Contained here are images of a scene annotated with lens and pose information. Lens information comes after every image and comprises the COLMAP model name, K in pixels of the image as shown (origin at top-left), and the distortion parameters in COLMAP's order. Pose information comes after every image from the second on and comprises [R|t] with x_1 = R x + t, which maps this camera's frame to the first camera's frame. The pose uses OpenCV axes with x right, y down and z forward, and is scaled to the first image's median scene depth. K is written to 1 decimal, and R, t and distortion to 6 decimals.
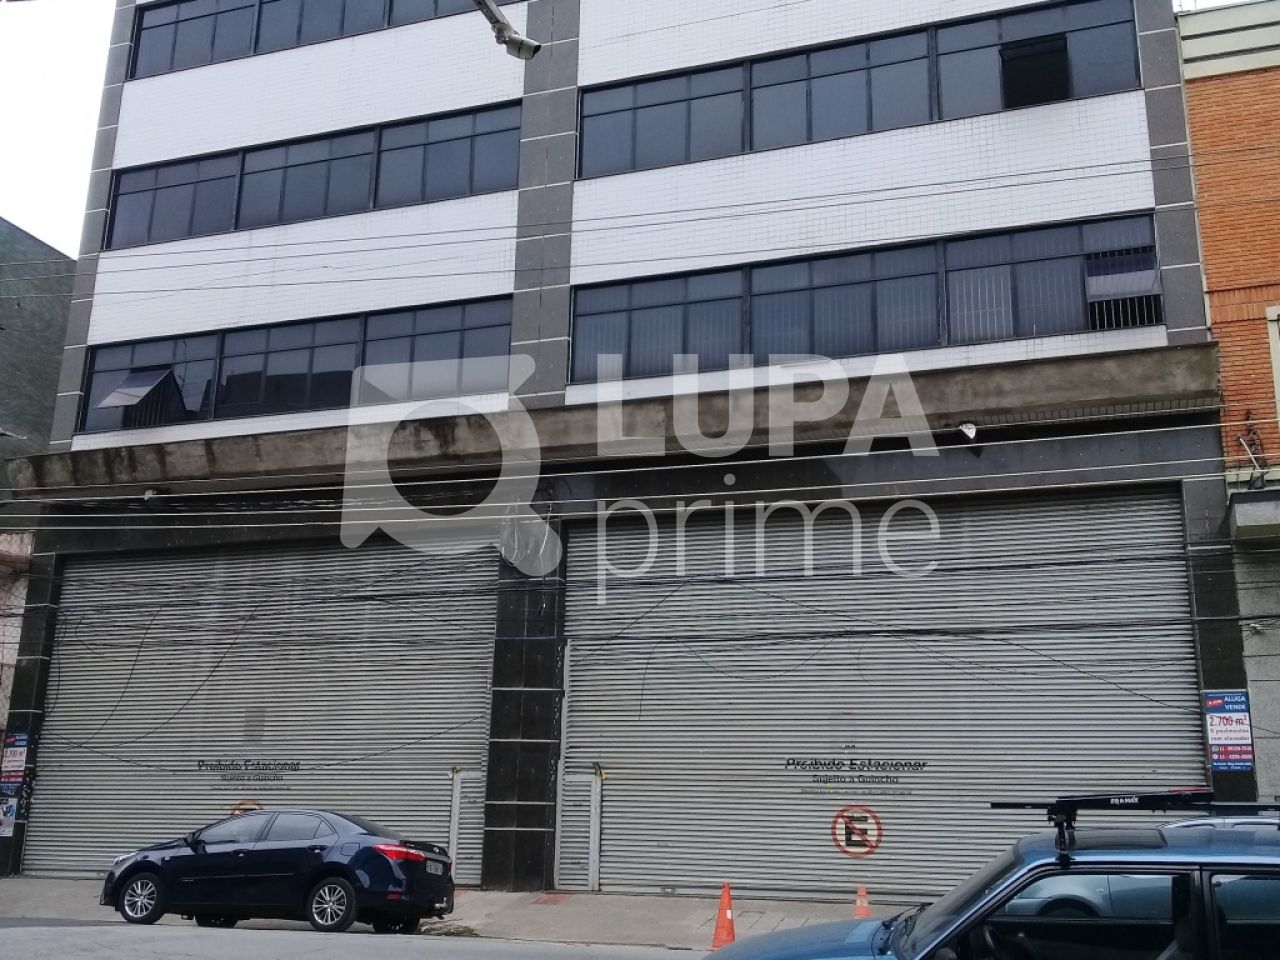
lens RADIAL K [[1166.2, 0, 640.0], [0, 1166.2, 480.0], [0, 0, 1]] dist [-0.005685, -0.007105]
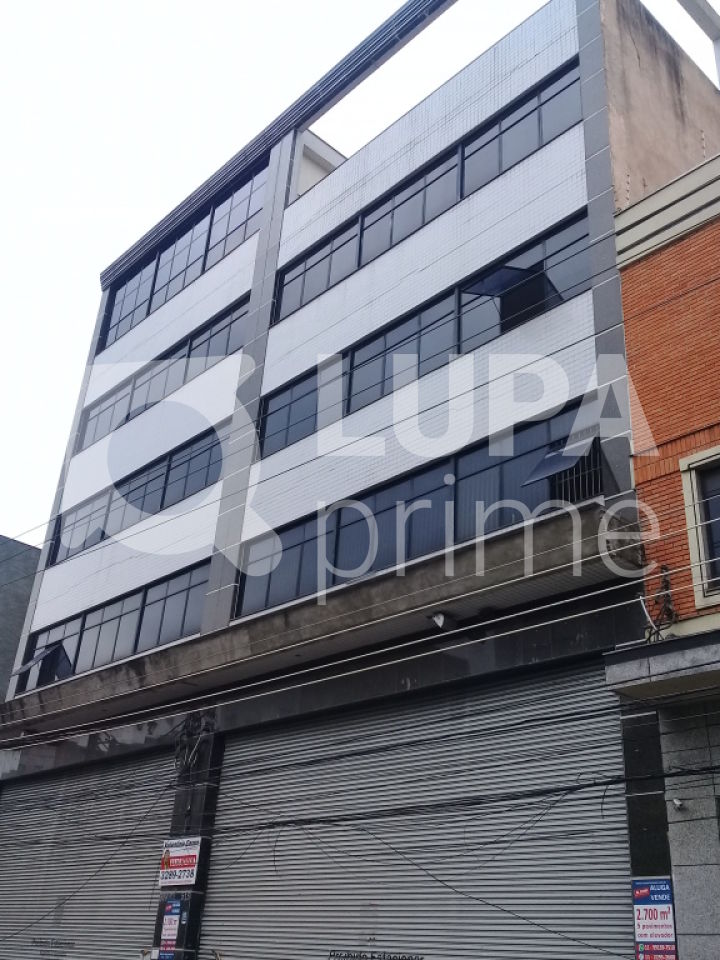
lens RADIAL K [[956.0, 0, 360.0], [0, 956.0, 480.0], [0, 0, 1]] dist [0.106470, -0.202710]
pose [[0.872017, -0.181671, -0.454513, 0.696465], [0.059672, 0.961102, -0.269672, 0.073697], [0.485825, 0.208036, 0.848938, 0.191217]]
